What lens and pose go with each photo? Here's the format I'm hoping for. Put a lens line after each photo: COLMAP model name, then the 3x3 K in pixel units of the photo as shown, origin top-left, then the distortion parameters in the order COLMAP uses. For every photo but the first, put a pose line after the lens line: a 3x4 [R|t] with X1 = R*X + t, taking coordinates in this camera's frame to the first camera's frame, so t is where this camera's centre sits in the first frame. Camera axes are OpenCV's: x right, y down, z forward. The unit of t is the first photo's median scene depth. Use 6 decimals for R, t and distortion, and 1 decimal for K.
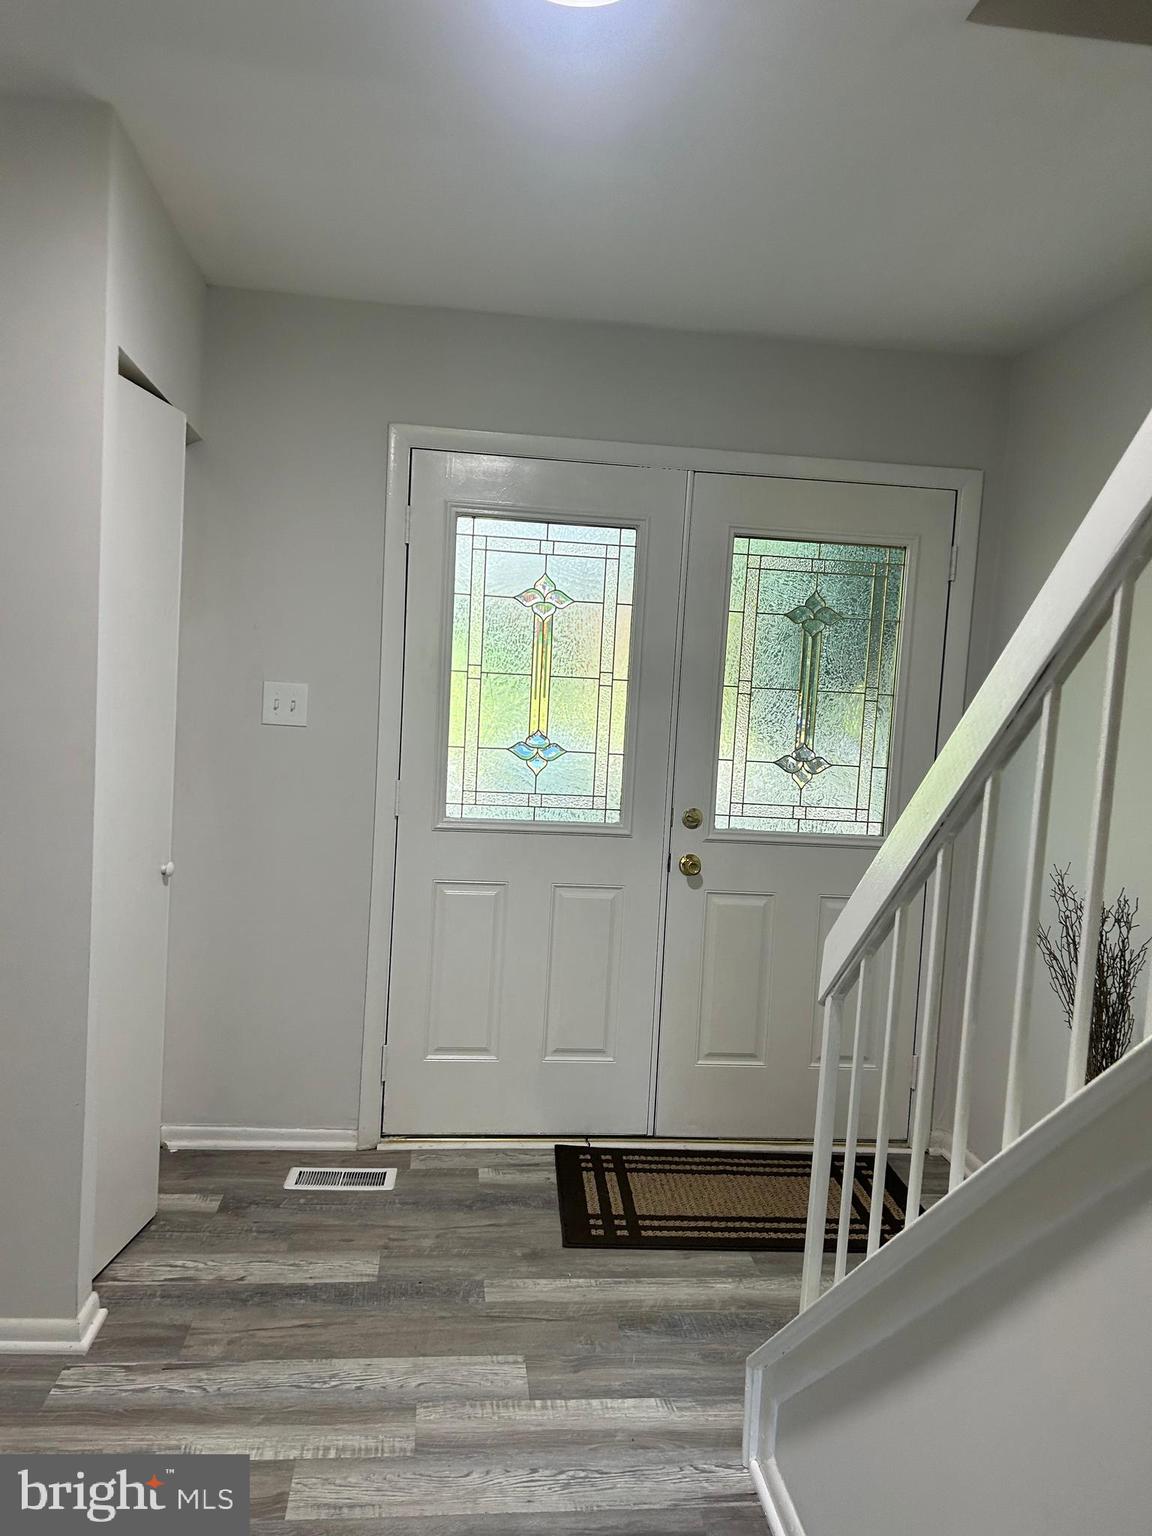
lens RADIAL K [[1160.6, 0, 576.0], [0, 1160.6, 768.0], [0, 0, 1]] dist [0.060168, -0.079450]
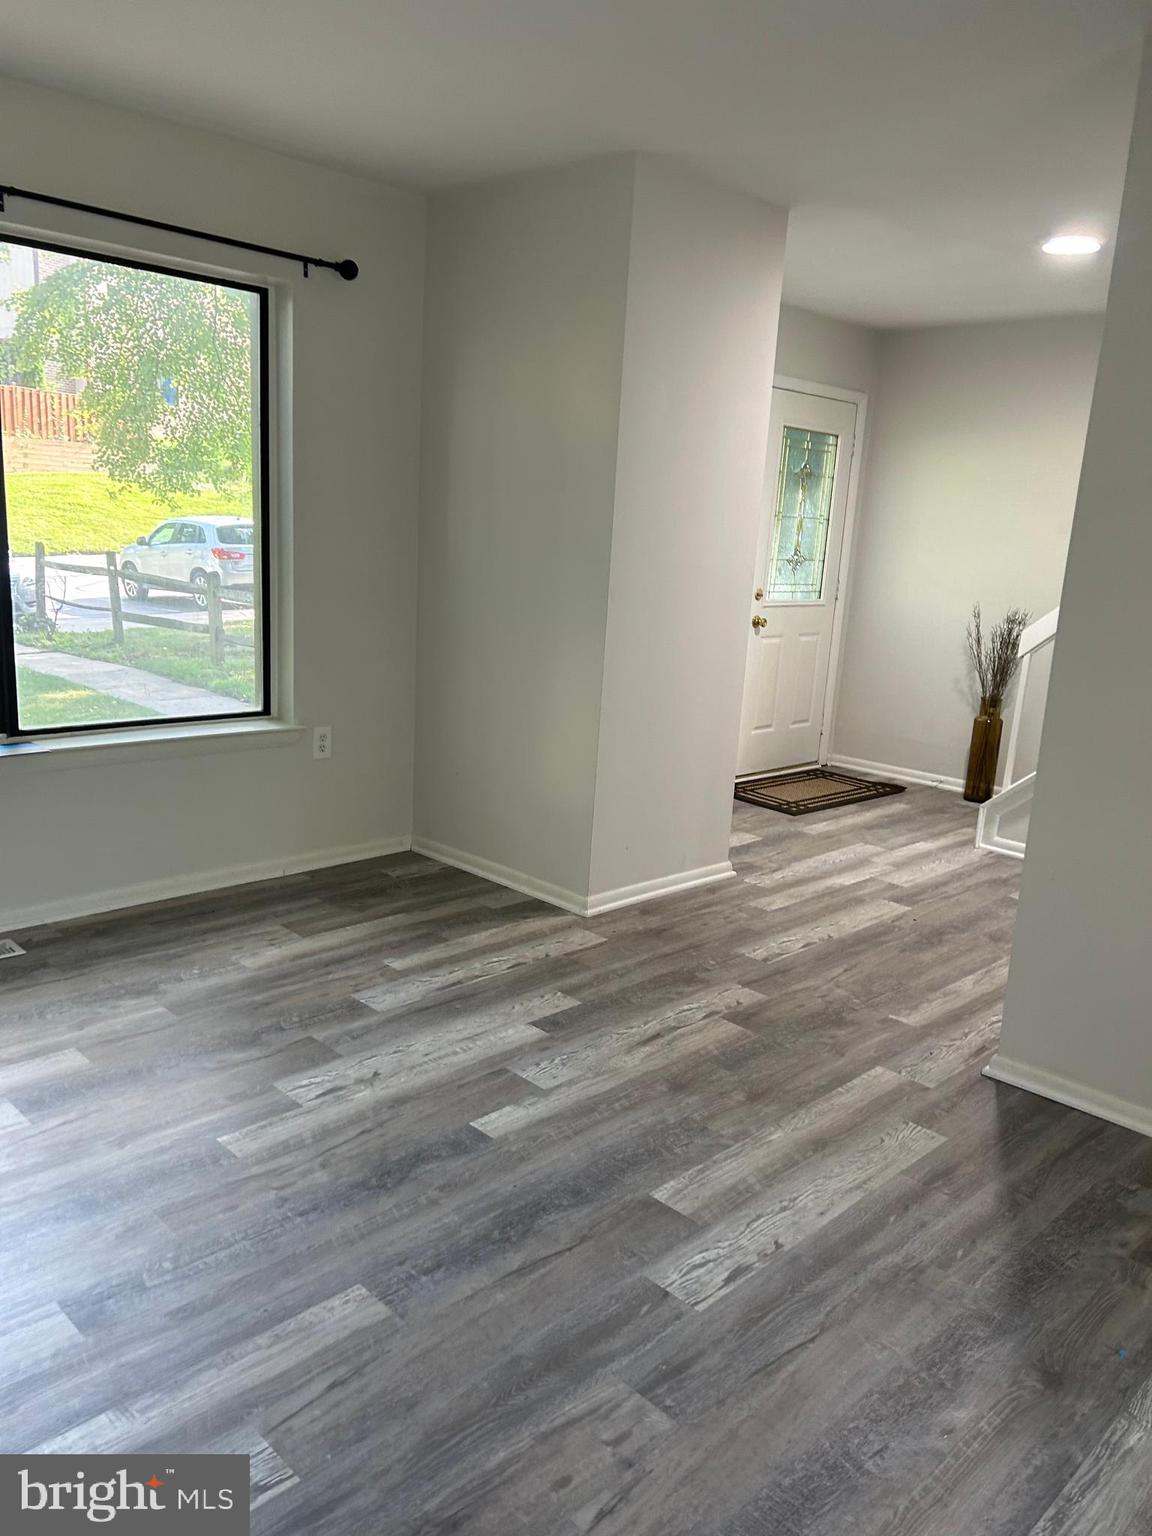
lens RADIAL K [[1160.6, 0, 576.0], [0, 1160.6, 768.0], [0, 0, 1]] dist [0.060168, -0.079450]
pose [[0.790900, -0.144917, 0.594538, -1.531836], [0.032416, 0.980112, 0.195778, -0.067662], [-0.611086, -0.135569, 0.779869, -0.305390]]
